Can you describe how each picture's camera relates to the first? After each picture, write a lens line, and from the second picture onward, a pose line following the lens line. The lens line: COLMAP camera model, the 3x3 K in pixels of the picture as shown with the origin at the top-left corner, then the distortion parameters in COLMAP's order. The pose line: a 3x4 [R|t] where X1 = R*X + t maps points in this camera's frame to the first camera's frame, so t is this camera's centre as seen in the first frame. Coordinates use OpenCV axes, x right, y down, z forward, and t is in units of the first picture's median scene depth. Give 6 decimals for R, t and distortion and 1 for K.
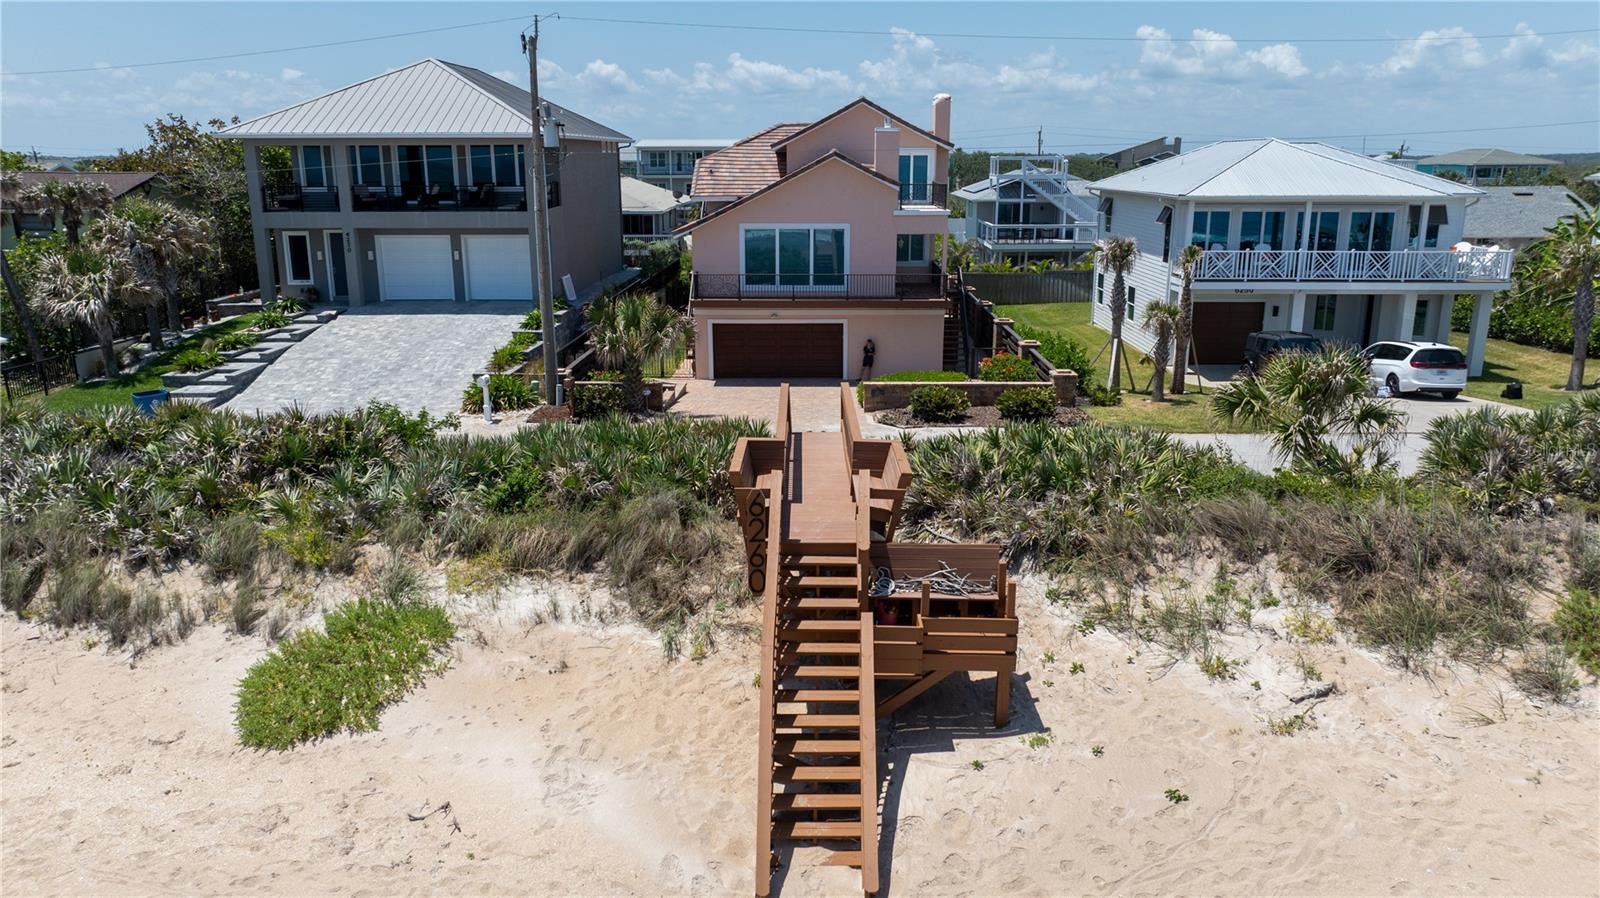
lens RADIAL K [[1117.8, 0, 800.0], [0, 1117.8, 449.0], [0, 0, 1]] dist [0.000552, -0.000522]
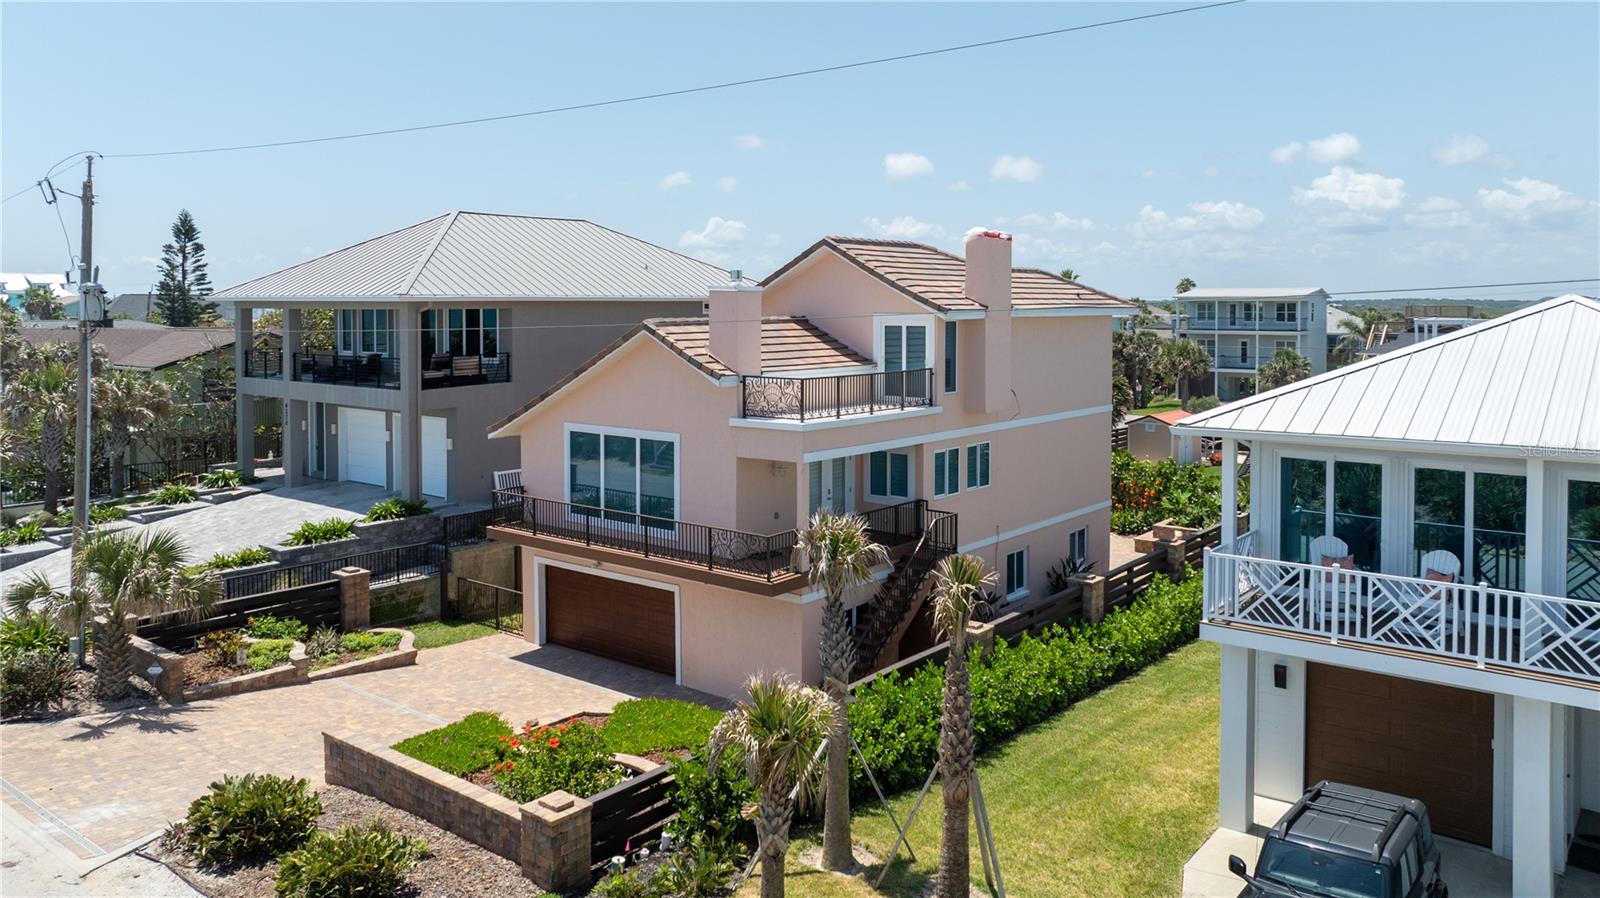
lens RADIAL K [[1117.8, 0, 800.0], [0, 1117.8, 449.0], [0, 0, 1]] dist [0.000552, -0.000522]
pose [[0.804355, 0.076294, -0.589230, 0.447837], [-0.149976, 0.985678, -0.077105, -0.151073], [0.574909, 0.150390, 0.804278, 0.524225]]
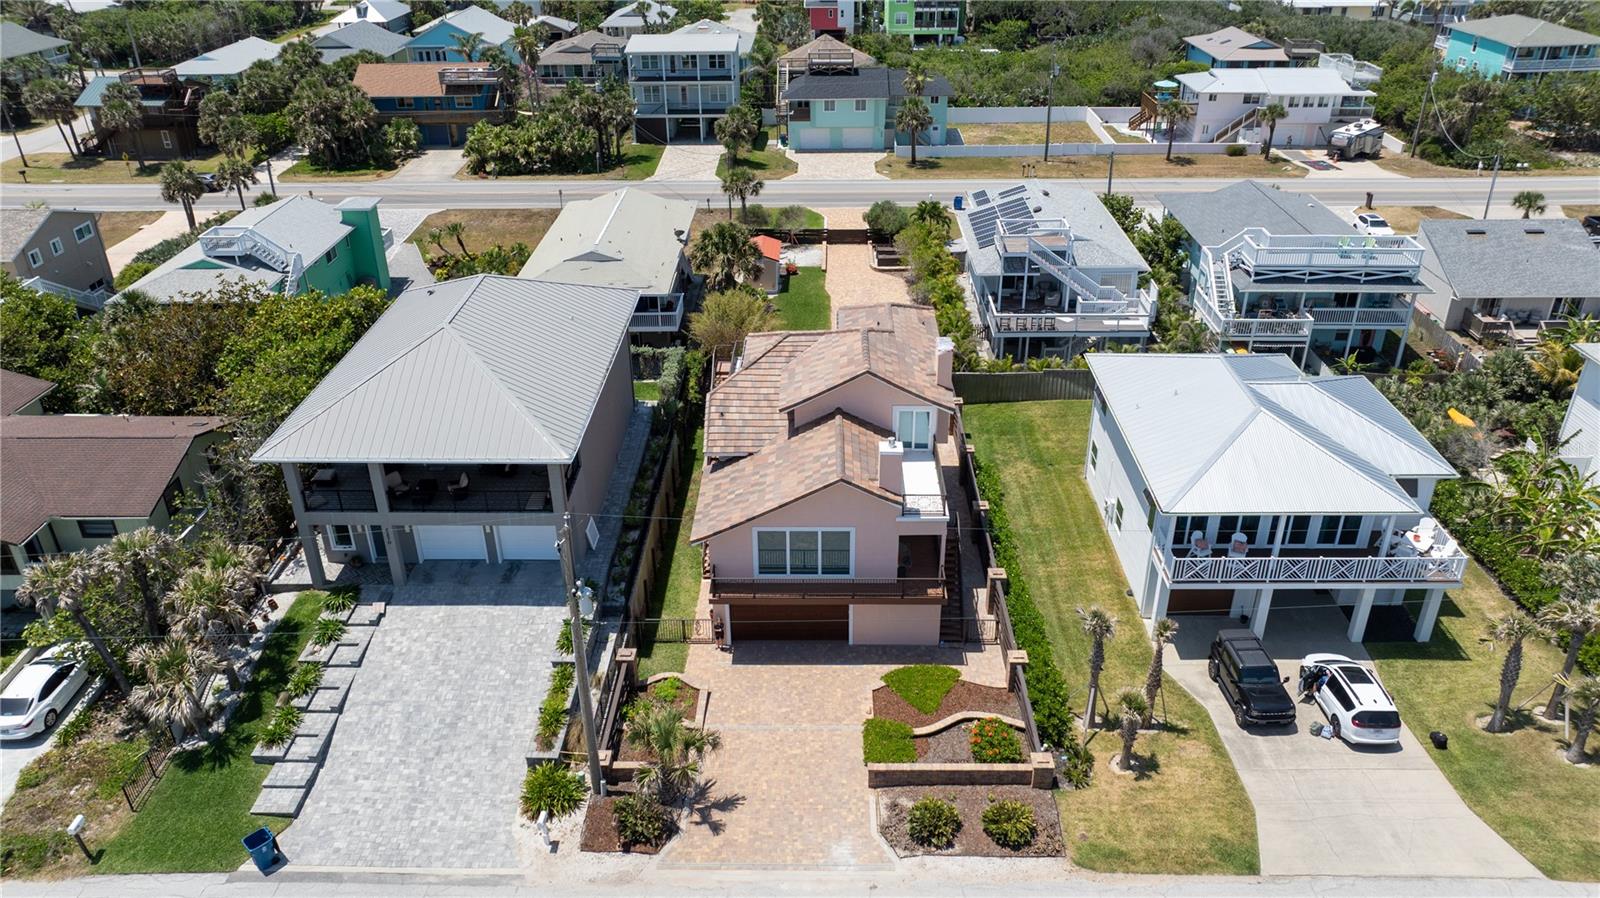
lens RADIAL K [[1145.5, 0, 800.0], [0, 1145.5, 449.0], [0, 0, 1]] dist [0.003250, 0.000723]
pose [[0.999939, -0.010982, -0.001174, -0.006008], [0.010938, 0.969931, 0.243136, -0.524776], [-0.001532, -0.243134, 0.969992, -0.047848]]
